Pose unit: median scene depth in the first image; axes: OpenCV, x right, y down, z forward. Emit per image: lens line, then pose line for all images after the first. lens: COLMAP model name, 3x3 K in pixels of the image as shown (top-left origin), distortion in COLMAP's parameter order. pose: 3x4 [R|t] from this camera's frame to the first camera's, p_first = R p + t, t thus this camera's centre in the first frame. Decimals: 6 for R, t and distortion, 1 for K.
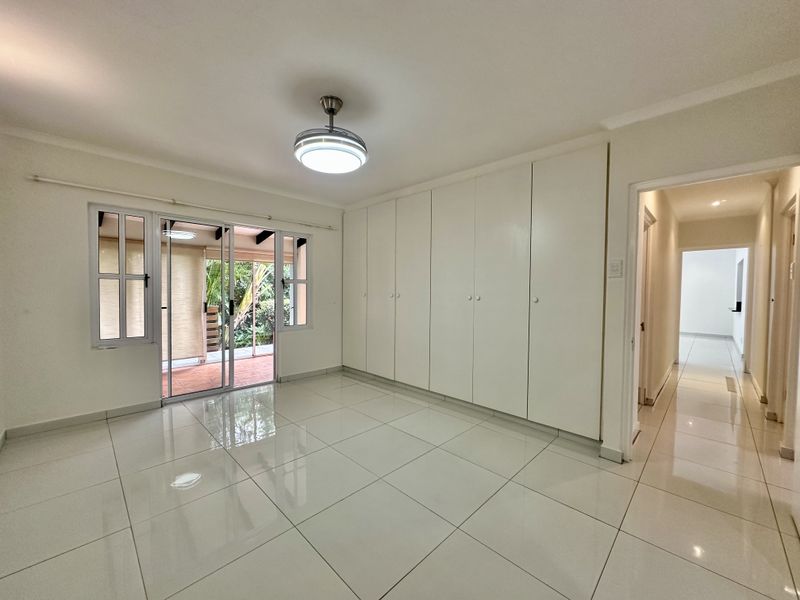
lens RADIAL K [[318.1, 0, 395.3], [0, 318.1, 298.4], [0, 0, 1]] dist [0.000535, 0.000008]
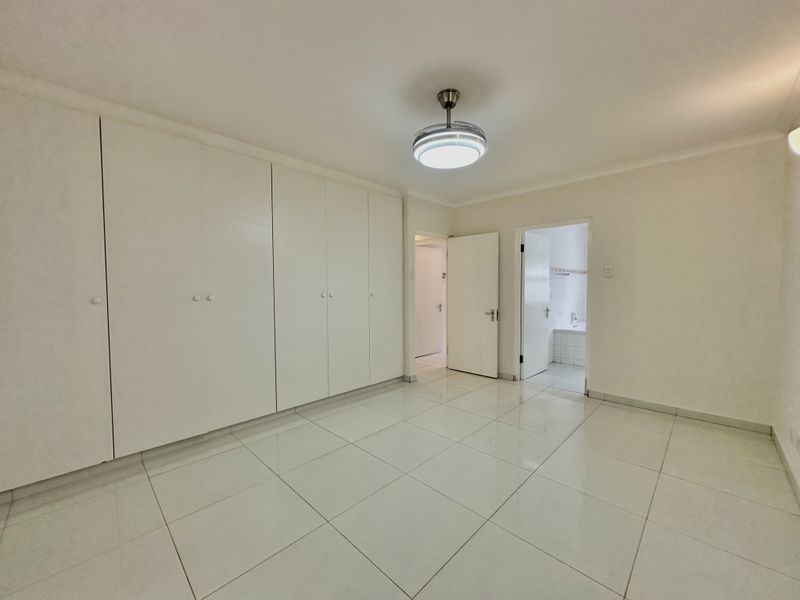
lens RADIAL K [[318.1, 0, 395.3], [0, 318.1, 298.4], [0, 0, 1]] dist [0.000535, 0.000008]
pose [[0.001650, -0.043792, 0.999039, -0.782691], [0.031319, 0.998553, 0.043719, -0.030045], [-0.999508, 0.031216, 0.003019, 0.775070]]
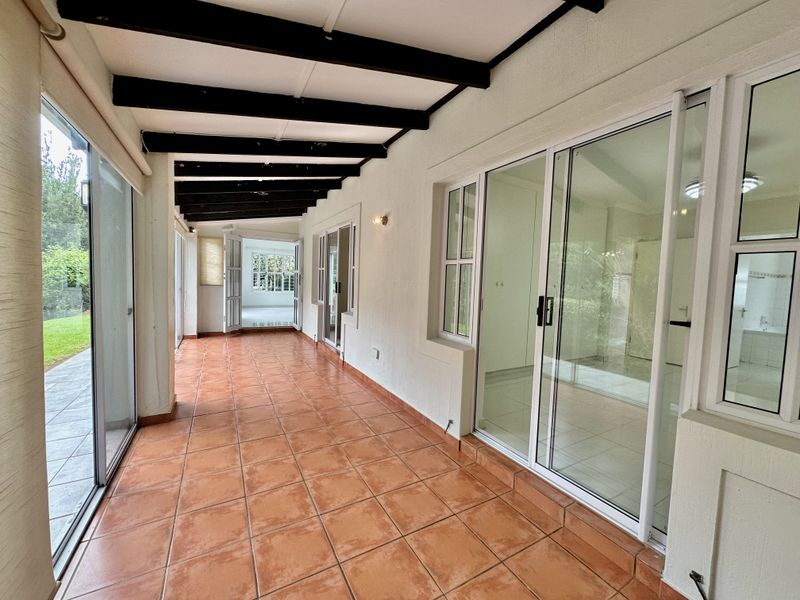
lens RADIAL K [[318.1, 0, 395.3], [0, 318.1, 298.4], [0, 0, 1]] dist [0.000535, 0.000008]
pose [[0.267524, -0.058067, 0.961800, -1.258822], [-0.013754, 0.997851, 0.064069, -0.027928], [-0.963453, -0.030369, 0.266150, 1.288262]]
